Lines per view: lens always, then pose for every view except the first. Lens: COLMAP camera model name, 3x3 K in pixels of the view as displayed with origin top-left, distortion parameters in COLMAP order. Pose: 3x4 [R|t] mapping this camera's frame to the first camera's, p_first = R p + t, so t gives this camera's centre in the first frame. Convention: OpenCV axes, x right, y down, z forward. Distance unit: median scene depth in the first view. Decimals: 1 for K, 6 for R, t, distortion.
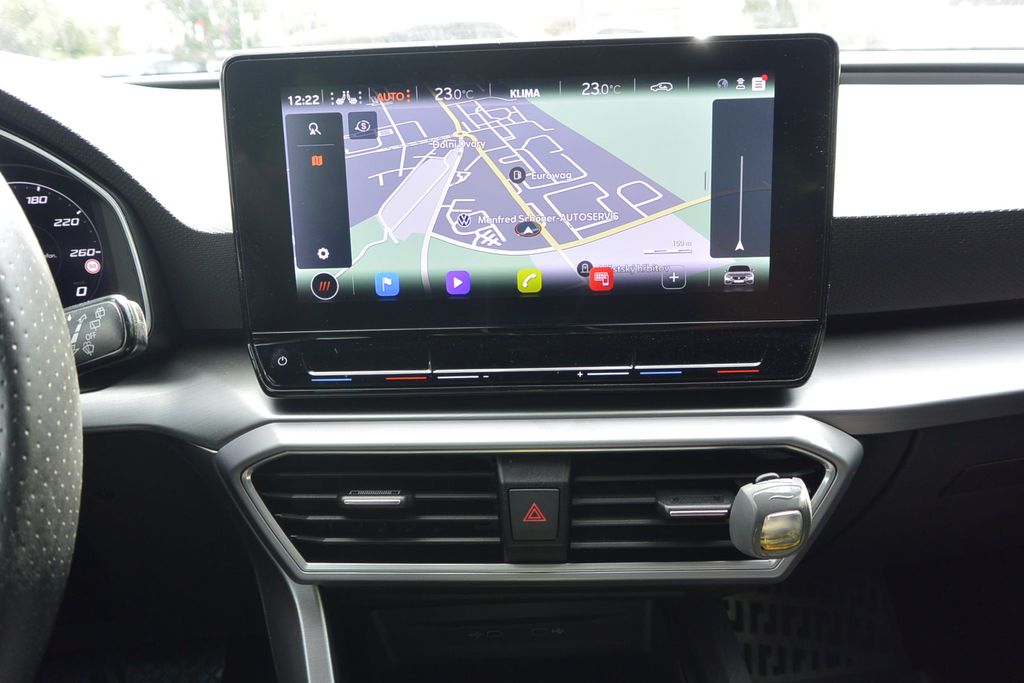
lens RADIAL K [[831.5, 0, 513.4], [0, 831.5, 337.4], [0, 0, 1]] dist [-0.009414, -0.007839]
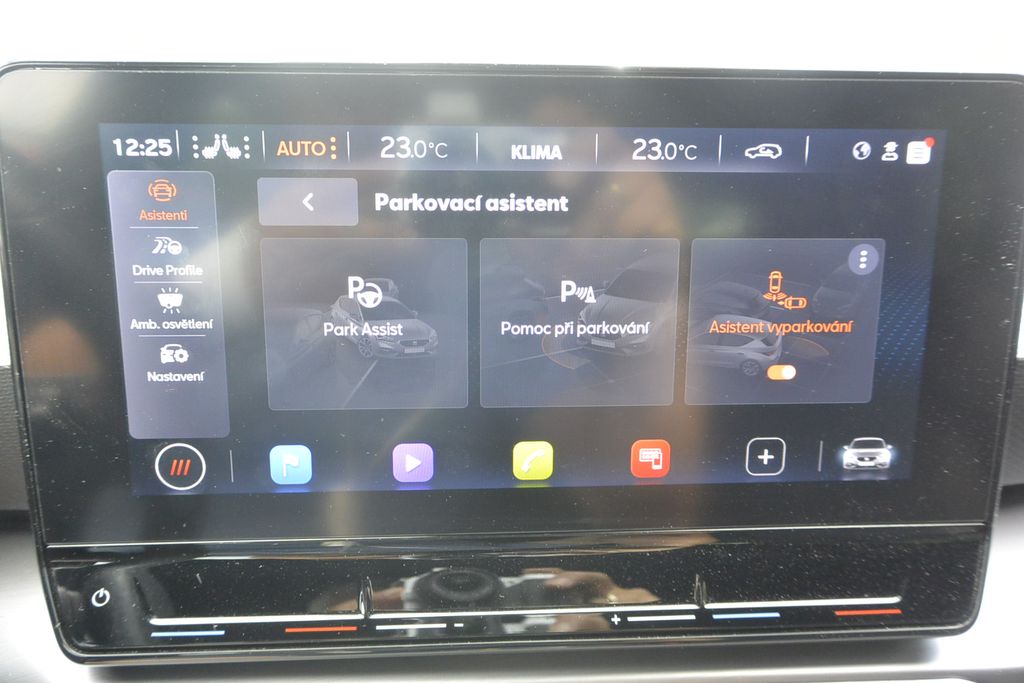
lens RADIAL K [[774.8, 0, 502.0], [0, 774.8, 336.8], [0, 0, 1]] dist [0.004124, 0.004518]
pose [[0.994207, 0.014760, 0.106467, -0.064601], [-0.013400, 0.999819, -0.013482, -0.151912], [-0.106647, 0.011977, 0.994225, 0.449244]]
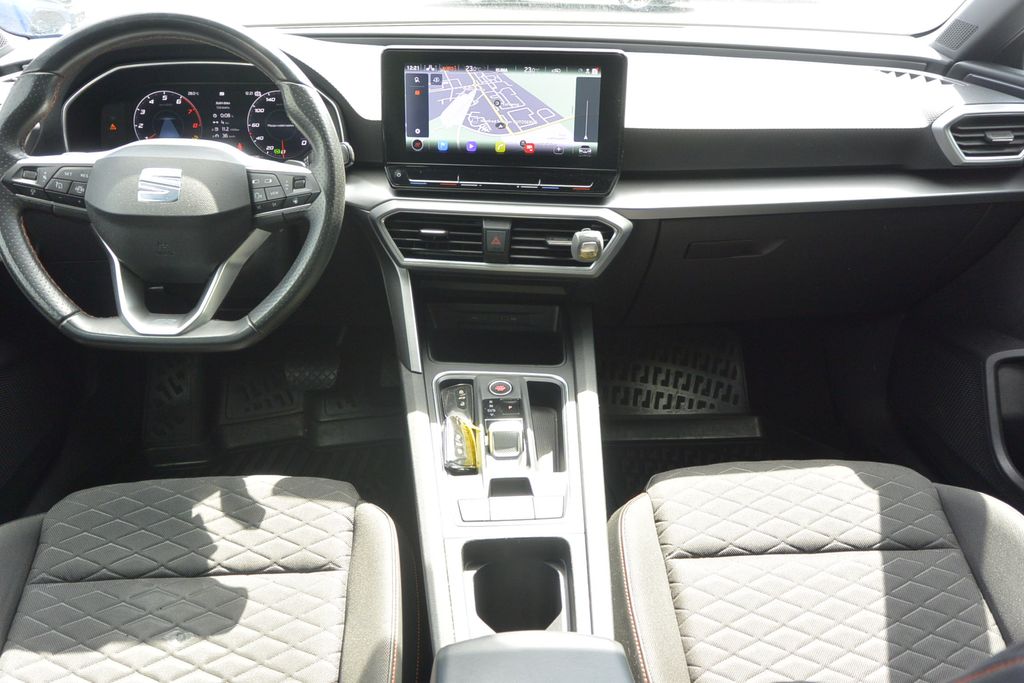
lens RADIAL K [[831.5, 0, 509.3], [0, 831.5, 331.8], [0, 0, 1]] dist [-0.009414, -0.007839]
pose [[0.996067, 0.069032, -0.055540, 0.222330], [-0.061632, 0.990189, 0.125409, 0.164000], [0.063652, -0.121492, 0.990549, -1.511999]]
